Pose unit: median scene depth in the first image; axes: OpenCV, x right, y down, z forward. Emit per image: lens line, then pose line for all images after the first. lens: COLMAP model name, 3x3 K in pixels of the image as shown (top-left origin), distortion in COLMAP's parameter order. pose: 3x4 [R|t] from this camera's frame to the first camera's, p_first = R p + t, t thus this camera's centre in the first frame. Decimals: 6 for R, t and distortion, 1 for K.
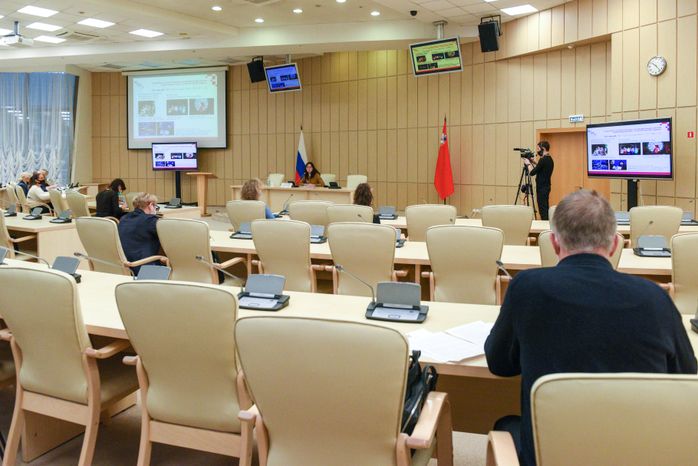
lens RADIAL K [[537.8, 0, 349.0], [0, 537.8, 233.0], [0, 0, 1]] dist [-0.058060, 0.001700]
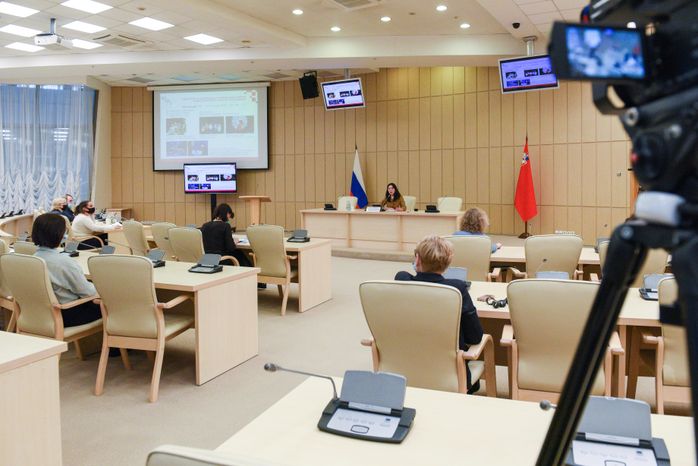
lens RADIAL K [[480.1, 0, 349.0], [0, 480.1, 233.0], [0, 0, 1]] dist [-0.062795, -0.000028]
pose [[0.990492, -0.023912, 0.135479, -0.209934], [0.027137, 0.999389, -0.022013, -0.025204], [-0.134870, 0.025480, 0.990536, 0.159204]]
